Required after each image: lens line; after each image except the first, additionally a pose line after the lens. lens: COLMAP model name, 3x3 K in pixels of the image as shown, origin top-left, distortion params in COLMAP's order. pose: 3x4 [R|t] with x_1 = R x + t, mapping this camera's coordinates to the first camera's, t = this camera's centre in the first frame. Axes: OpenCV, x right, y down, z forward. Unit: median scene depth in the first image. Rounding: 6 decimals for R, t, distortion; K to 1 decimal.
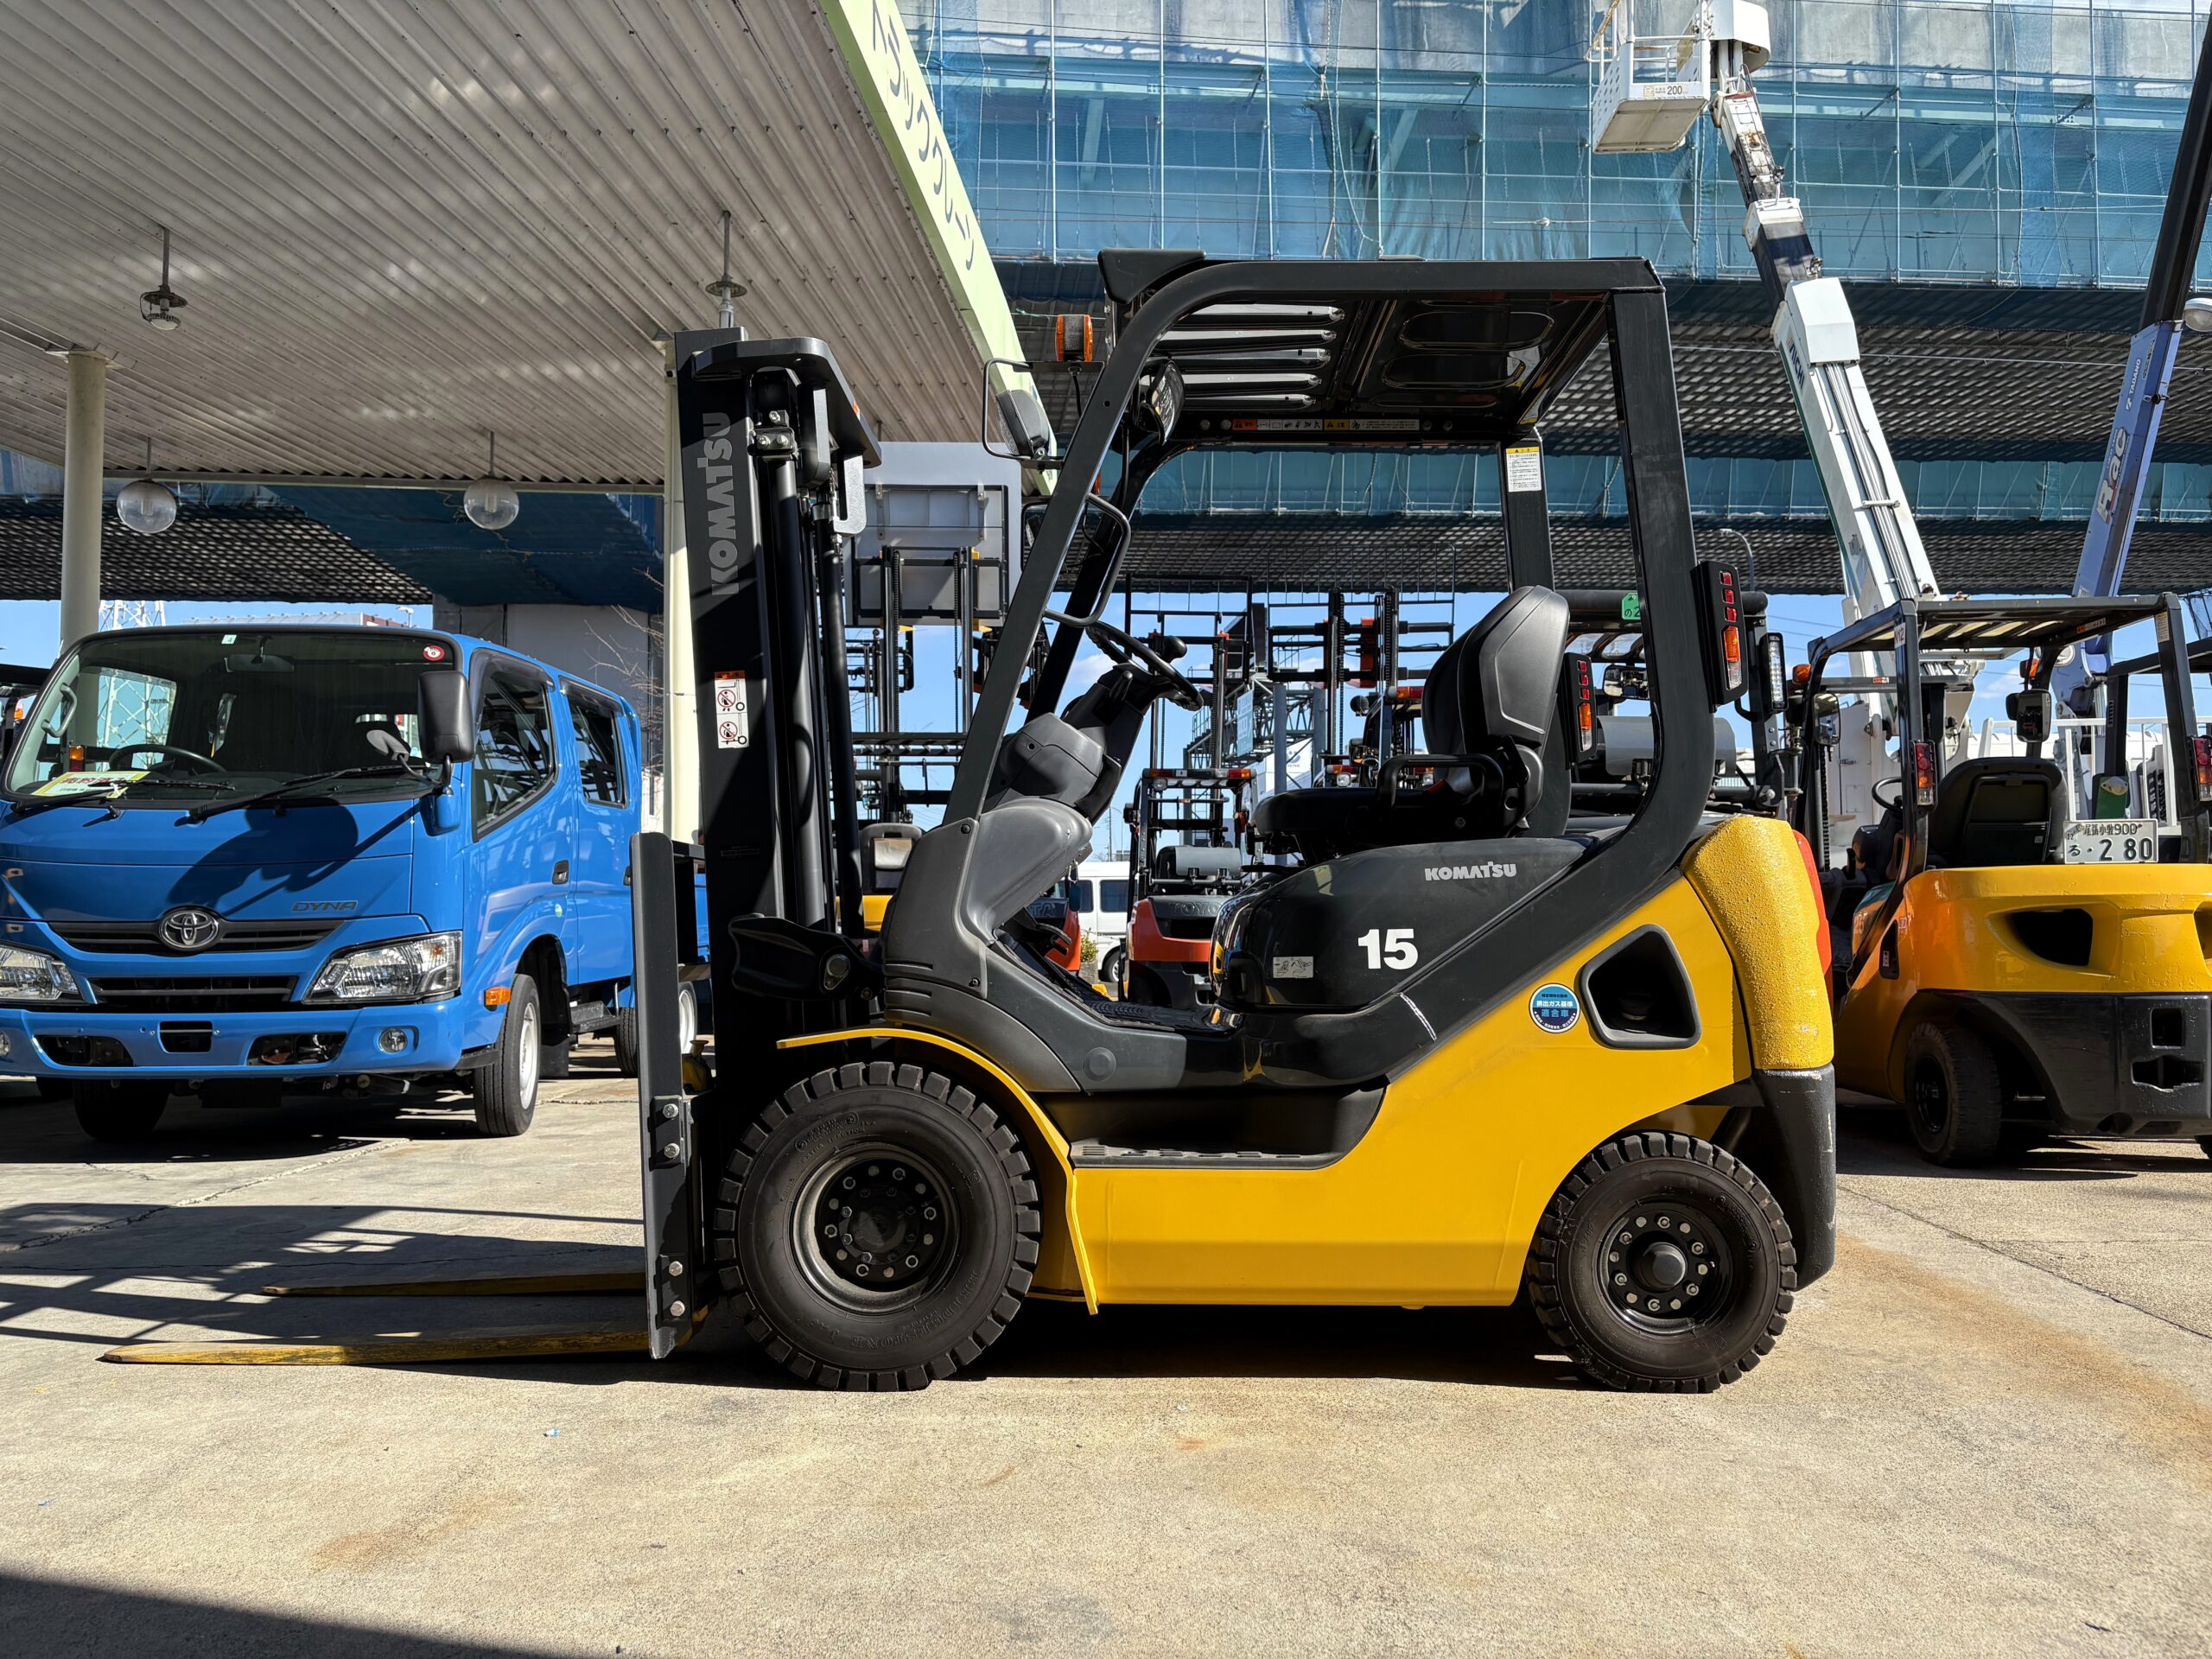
lens RADIAL K [[1695.9, 0, 1108.0], [0, 1695.9, 826.7], [0, 0, 1]] dist [0.046564, -0.025744]
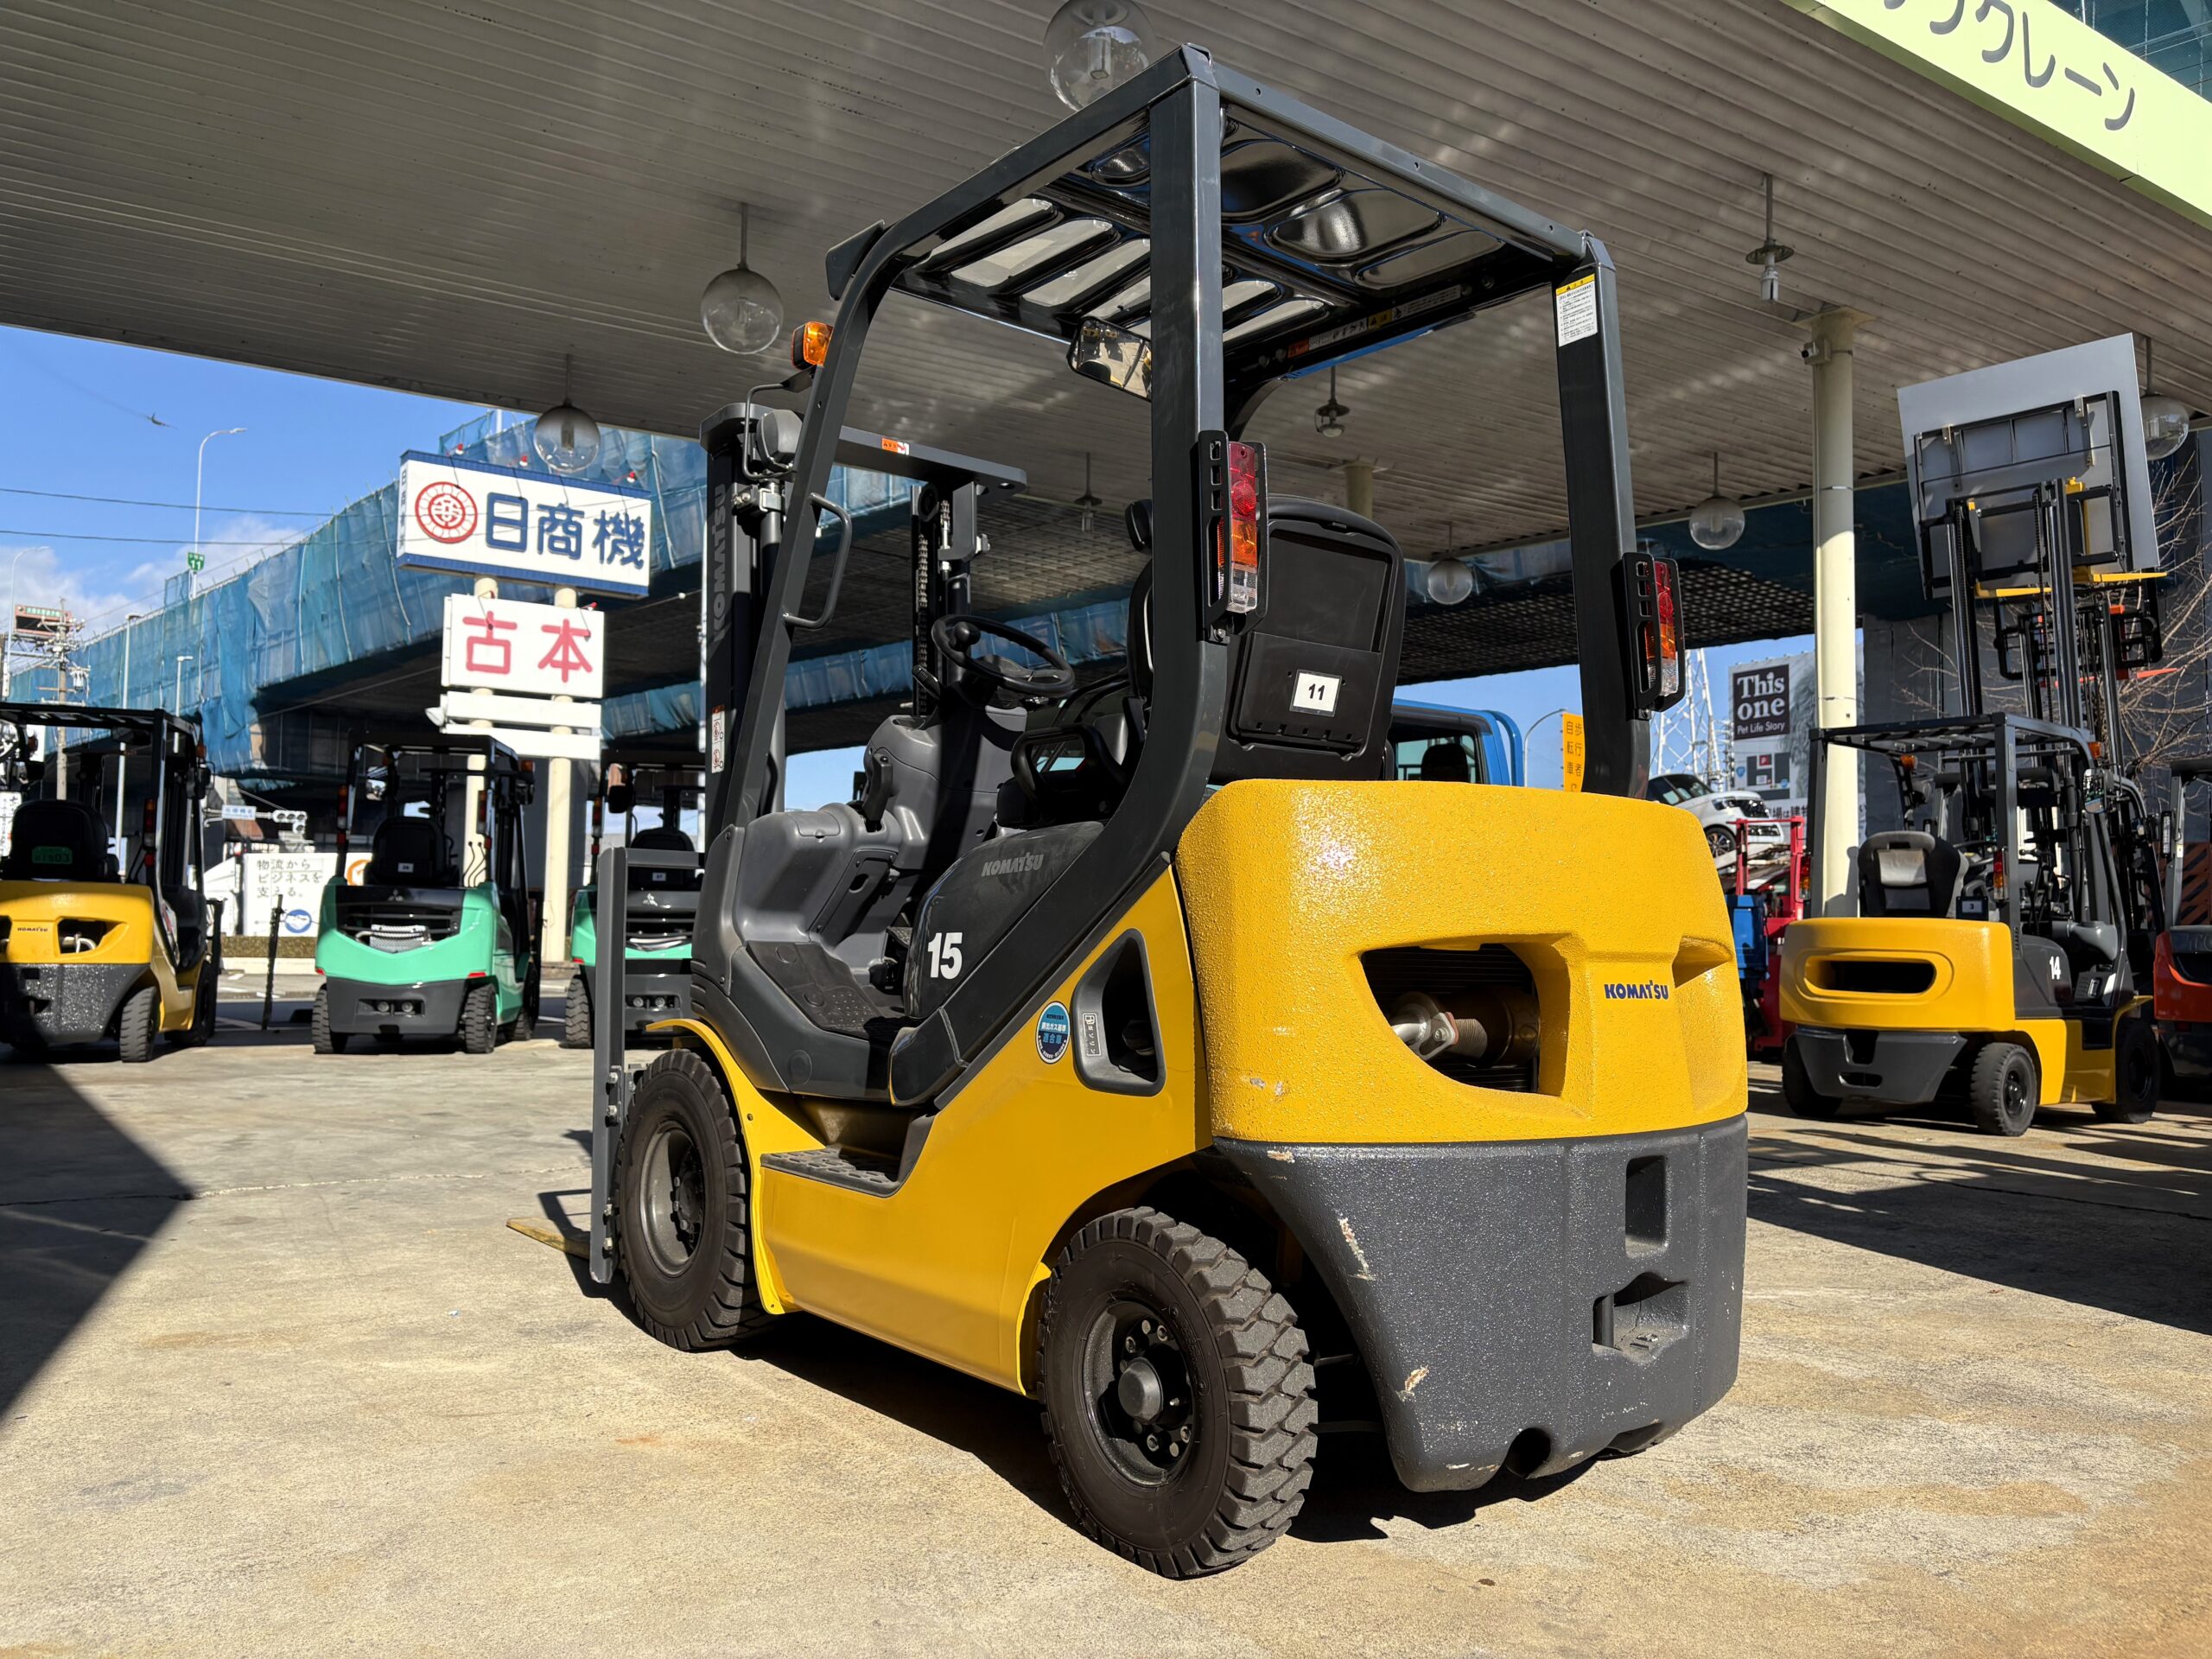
lens RADIAL K [[1695.9, 0, 1108.0], [0, 1695.9, 826.7], [0, 0, 1]] dist [0.046564, -0.025744]
pose [[0.624645, -0.039520, -0.779908, 0.830024], [0.025721, 0.999218, -0.030032, 0.031743], [0.780485, -0.001300, 0.625173, 0.482563]]
